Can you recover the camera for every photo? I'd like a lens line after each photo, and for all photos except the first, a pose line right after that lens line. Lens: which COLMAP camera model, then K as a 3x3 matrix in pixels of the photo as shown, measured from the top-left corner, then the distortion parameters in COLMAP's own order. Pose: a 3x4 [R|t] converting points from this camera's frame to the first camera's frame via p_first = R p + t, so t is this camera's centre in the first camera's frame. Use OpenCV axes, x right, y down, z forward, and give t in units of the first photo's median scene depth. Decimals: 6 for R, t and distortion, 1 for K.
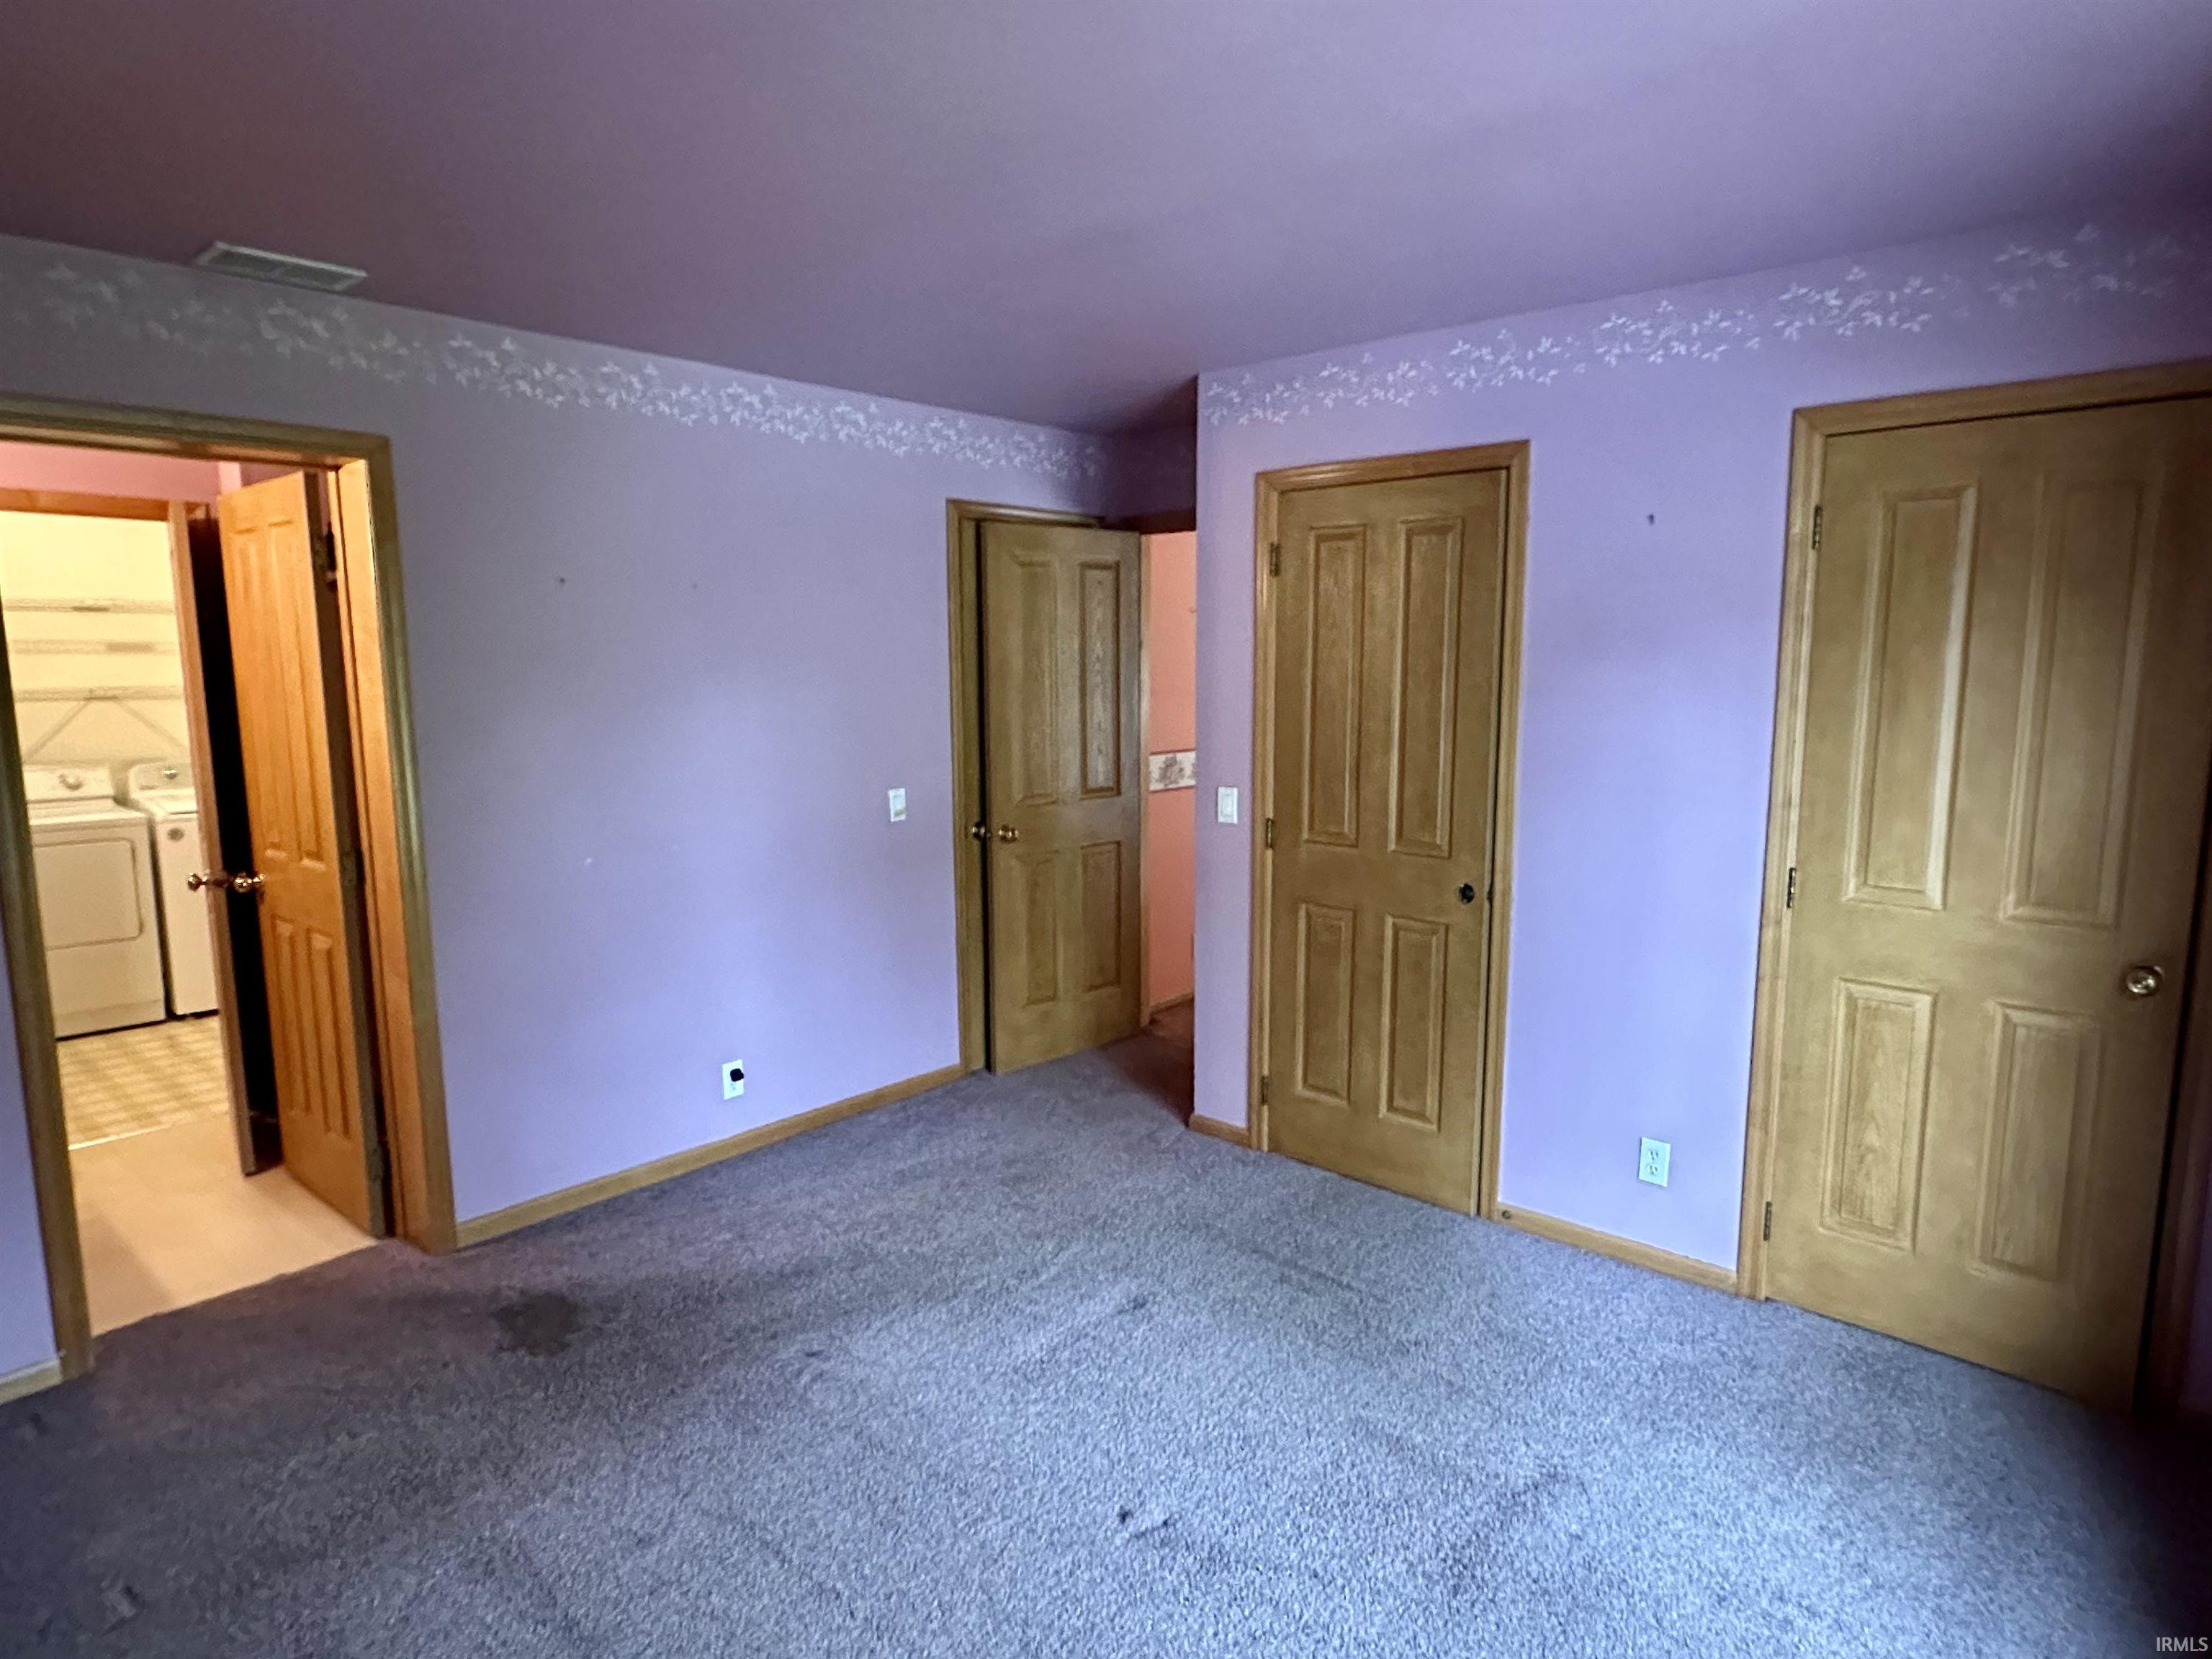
lens RADIAL K [[1280.3, 0, 1109.7], [0, 1280.3, 833.1], [0, 0, 1]] dist [-0.002875, 0.002702]
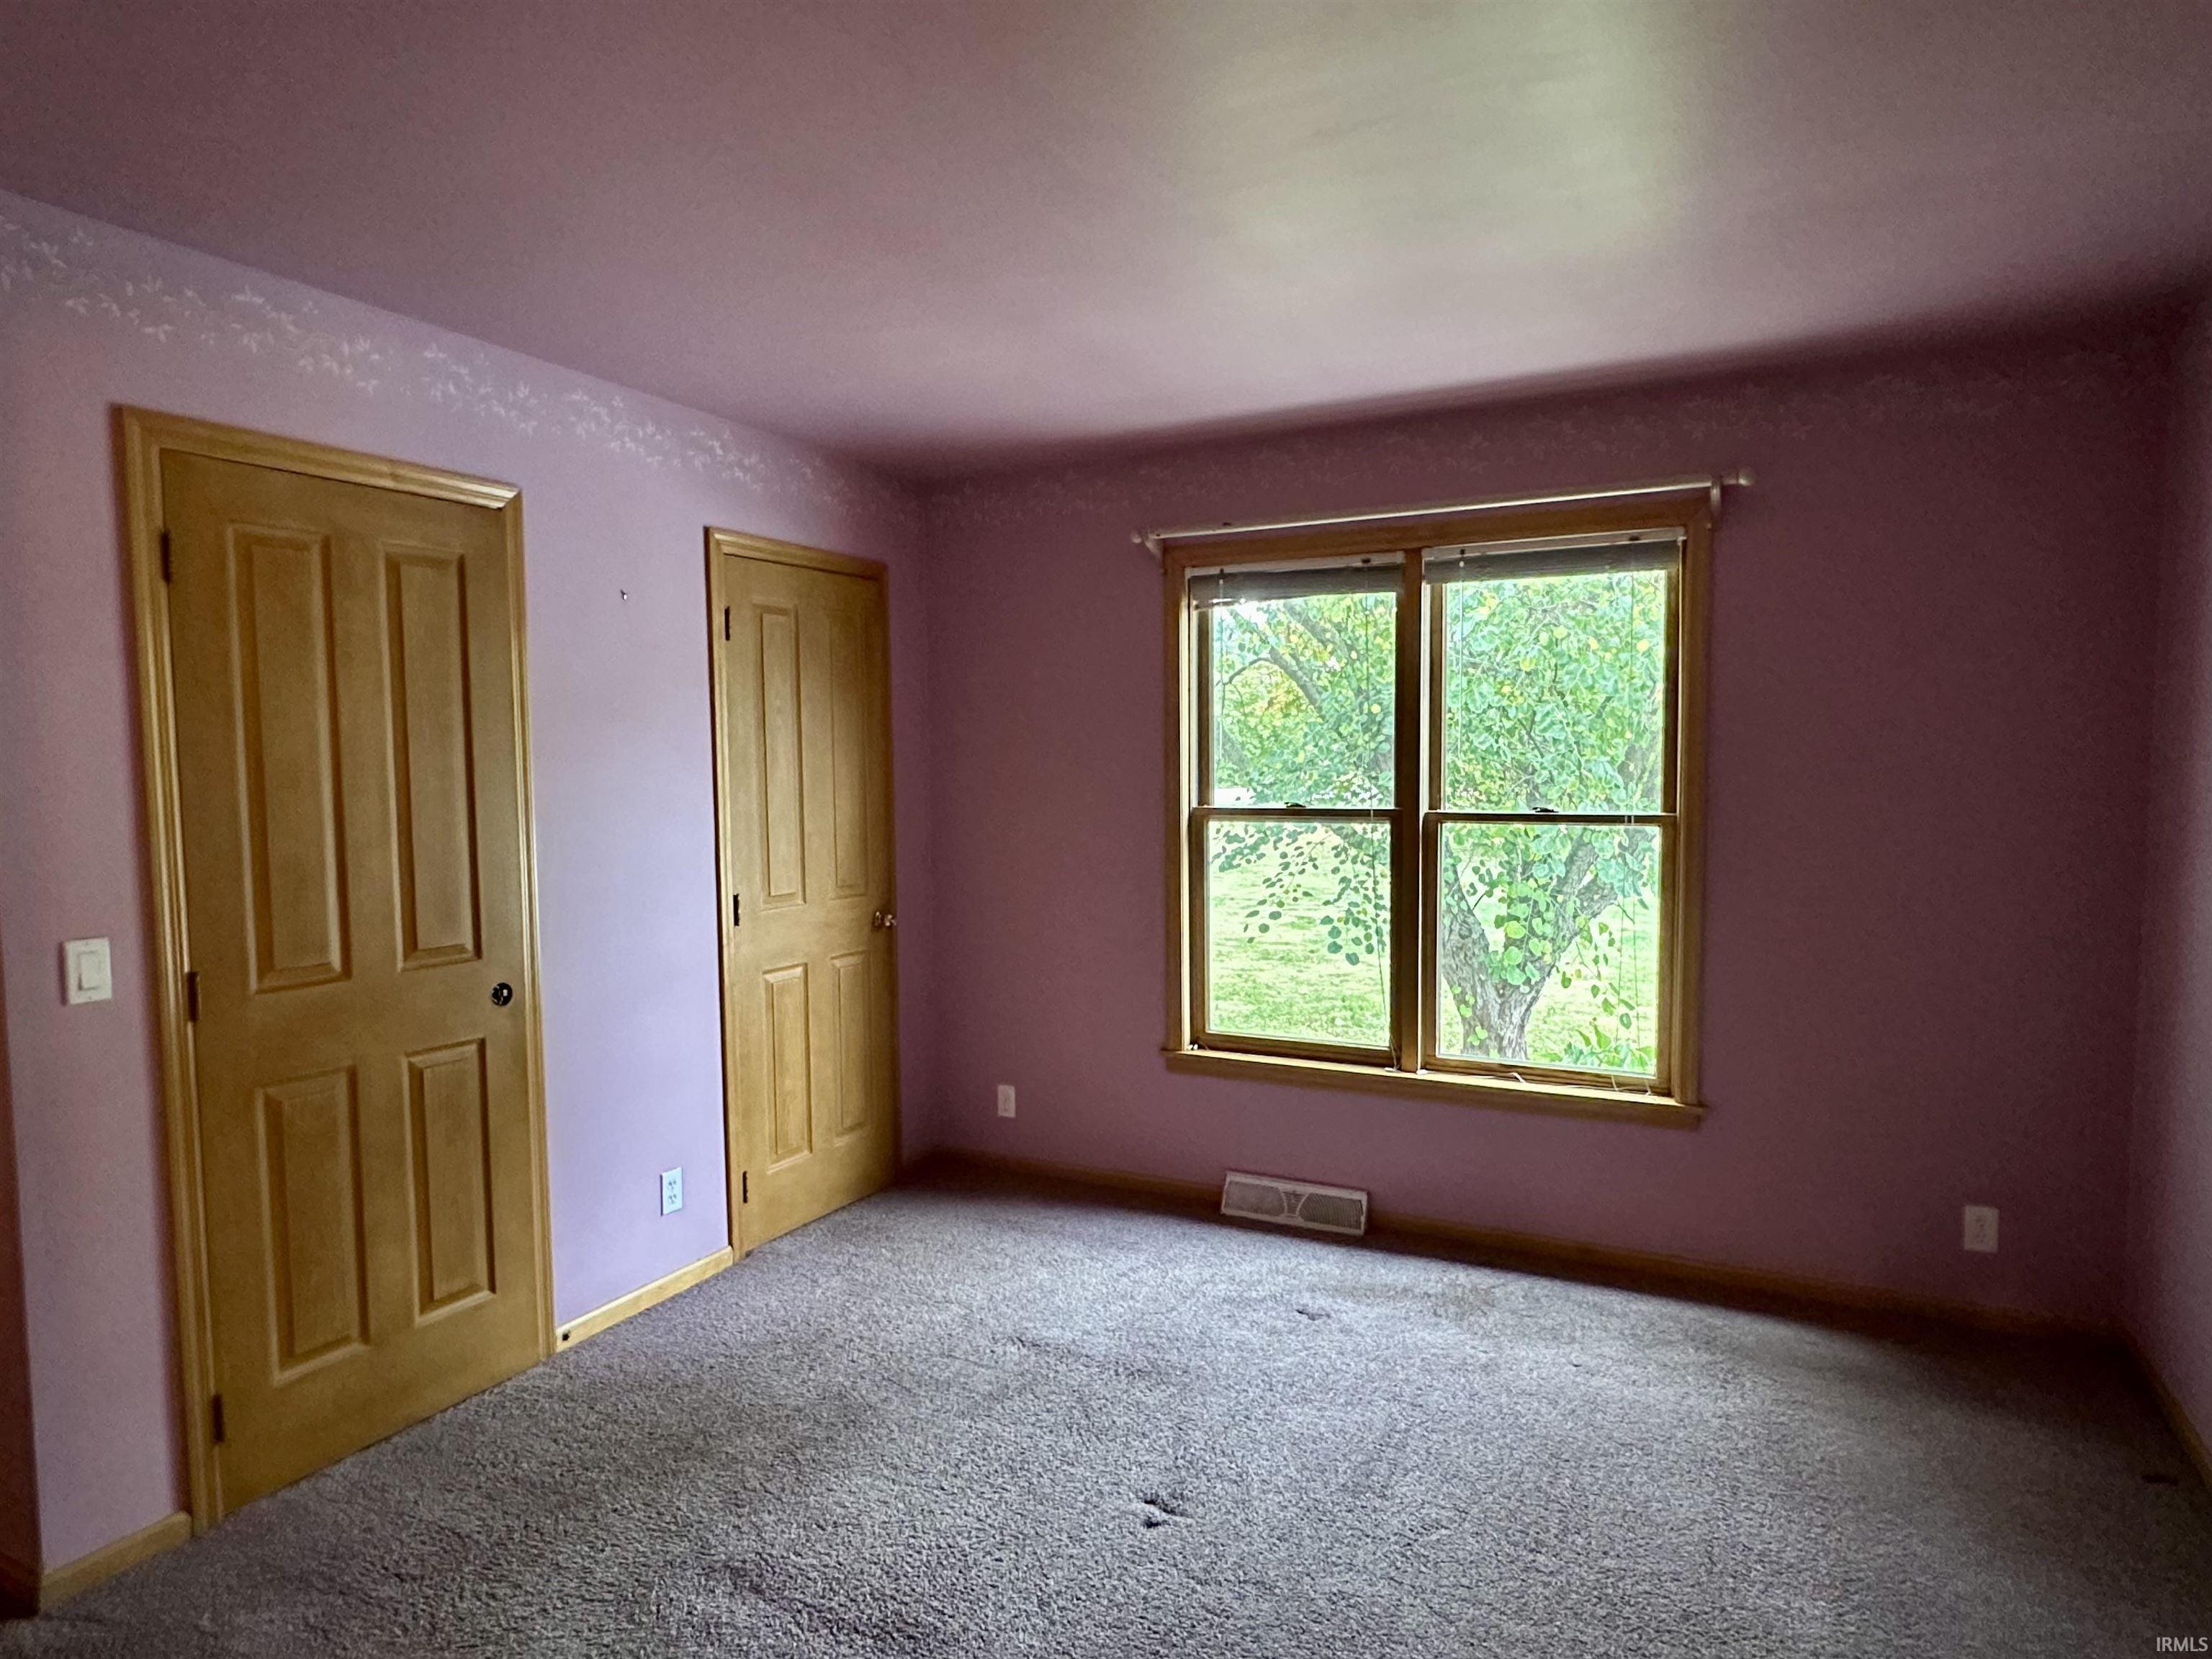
lens RADIAL K [[1280.3, 0, 1091.5], [0, 1280.3, 838.0], [0, 0, 1]] dist [-0.002875, 0.002702]
pose [[-0.233342, -0.056985, 0.970724, -0.737622], [0.146859, 0.984765, 0.093111, -0.089597], [-0.961241, 0.164286, -0.221418, 0.919775]]
